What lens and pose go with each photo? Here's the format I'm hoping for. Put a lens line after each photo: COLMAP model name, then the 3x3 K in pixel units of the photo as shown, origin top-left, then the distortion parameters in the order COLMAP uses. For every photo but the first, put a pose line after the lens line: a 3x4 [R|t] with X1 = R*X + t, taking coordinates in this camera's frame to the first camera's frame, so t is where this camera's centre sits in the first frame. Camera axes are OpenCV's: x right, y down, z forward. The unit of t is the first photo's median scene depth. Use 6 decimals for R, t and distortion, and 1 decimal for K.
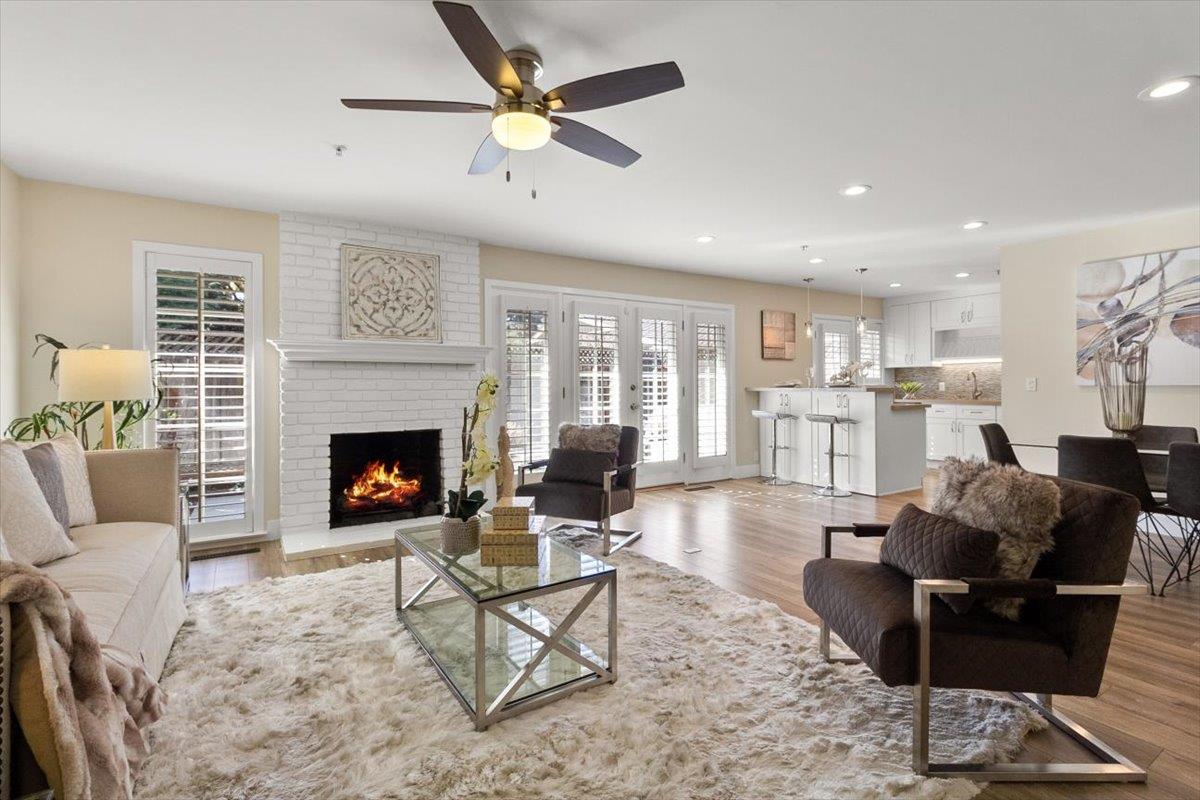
lens RADIAL K [[560.5, 0, 608.0], [0, 560.5, 389.2], [0, 0, 1]] dist [0.000454, 0.001373]
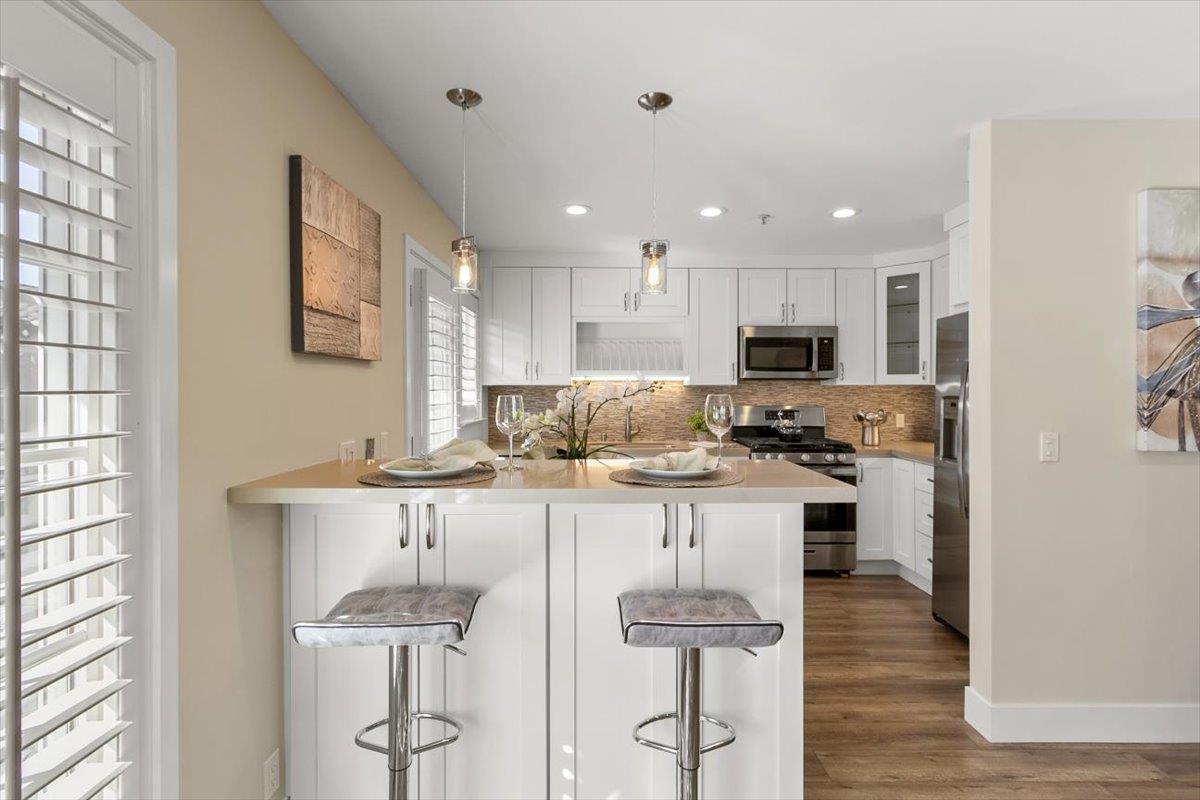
lens RADIAL K [[560.5, 0, 604.7], [0, 560.5, 397.6], [0, 0, 1]] dist [0.000454, 0.001373]
pose [[0.532232, -0.007832, 0.846563, 0.211868], [0.002216, 0.999967, 0.007858, -0.055548], [-0.846596, -0.002306, 0.532231, 1.147847]]
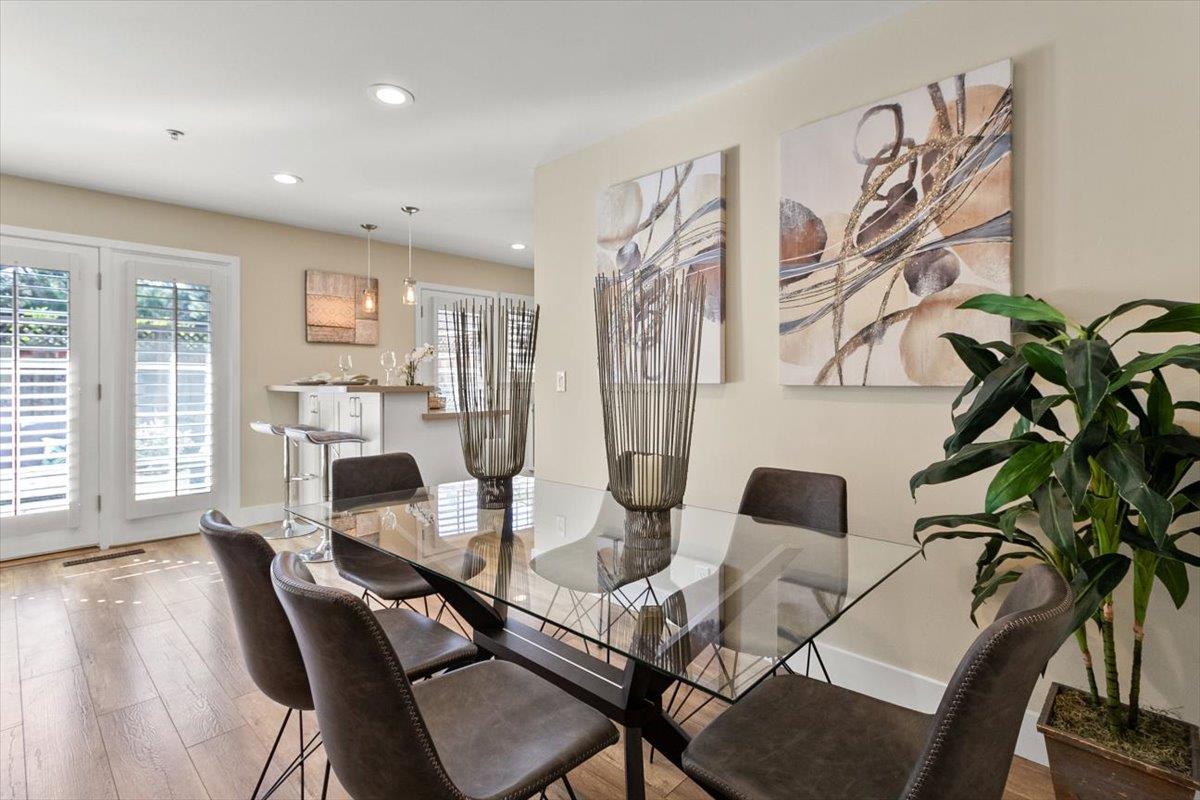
lens RADIAL K [[560.5, 0, 610.6], [0, 560.5, 378.9], [0, 0, 1]] dist [0.000454, 0.001373]
pose [[0.970125, 0.005594, 0.242542, 0.708998], [-0.002214, 0.999897, -0.014205, -0.002858], [-0.242596, 0.013243, 0.970037, 0.398290]]
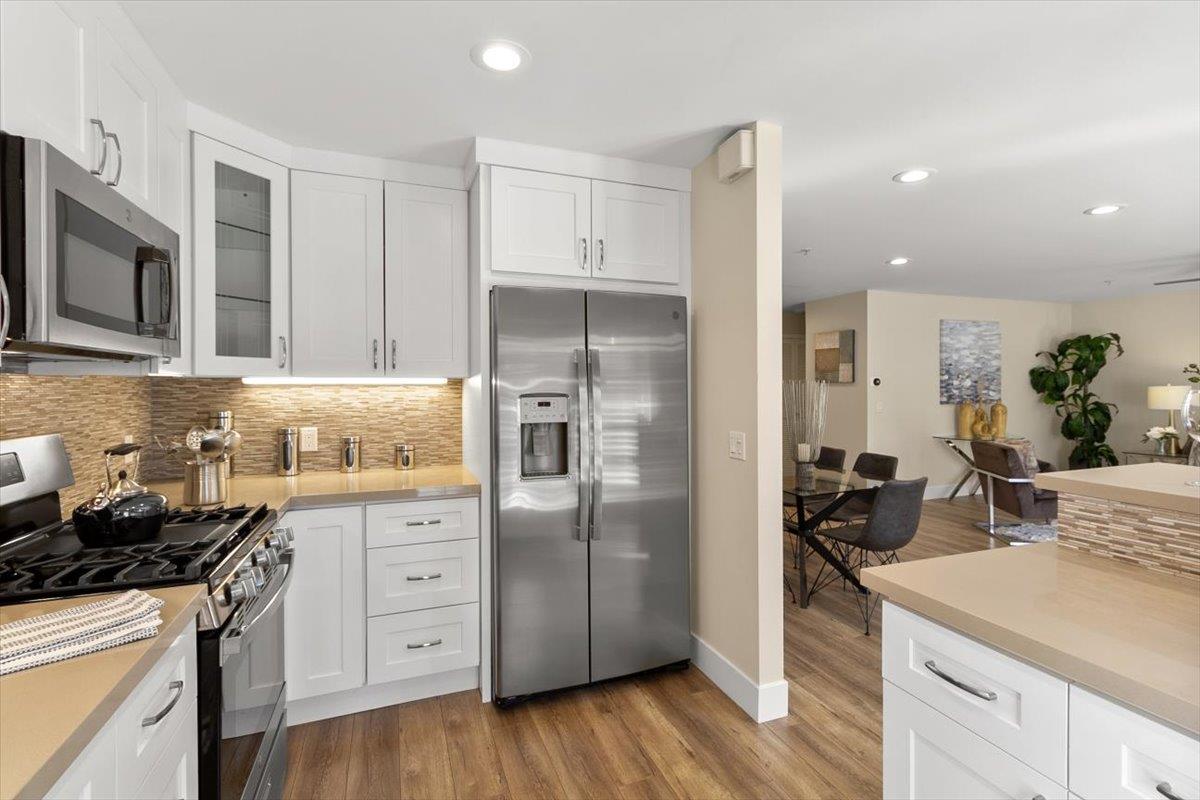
lens RADIAL K [[560.5, 0, 608.2], [0, 560.5, 388.8], [0, 0, 1]] dist [0.000454, 0.001373]
pose [[-0.980305, 0.004644, 0.197434, 0.838205], [0.007779, 0.999856, 0.015105, -0.062795], [-0.197336, 0.016344, -0.980200, 1.642943]]
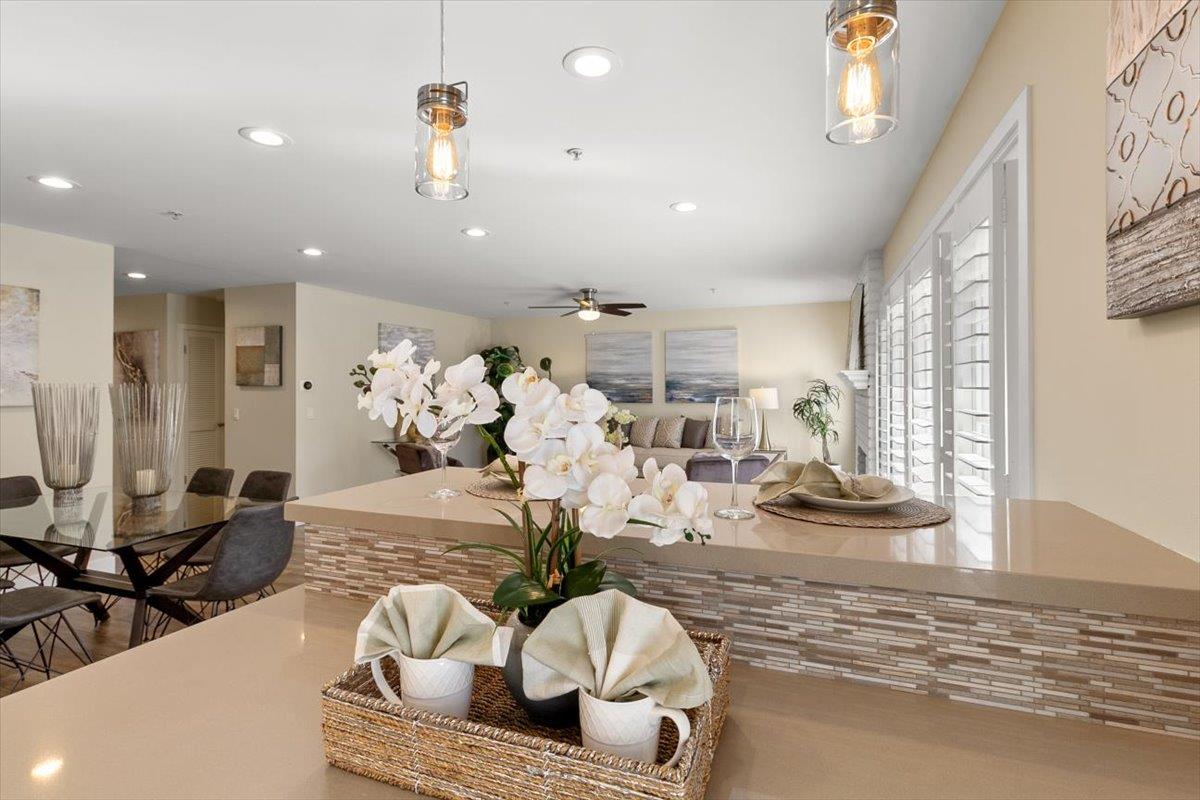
lens RADIAL K [[560.5, 0, 607.9], [0, 560.5, 380.5], [0, 0, 1]] dist [0.000454, 0.001373]
pose [[-0.796678, -0.000879, -0.604403, 0.688232], [0.000605, 0.999997, -0.002252, -0.061406], [0.604403, -0.002160, -0.796676, 1.564351]]
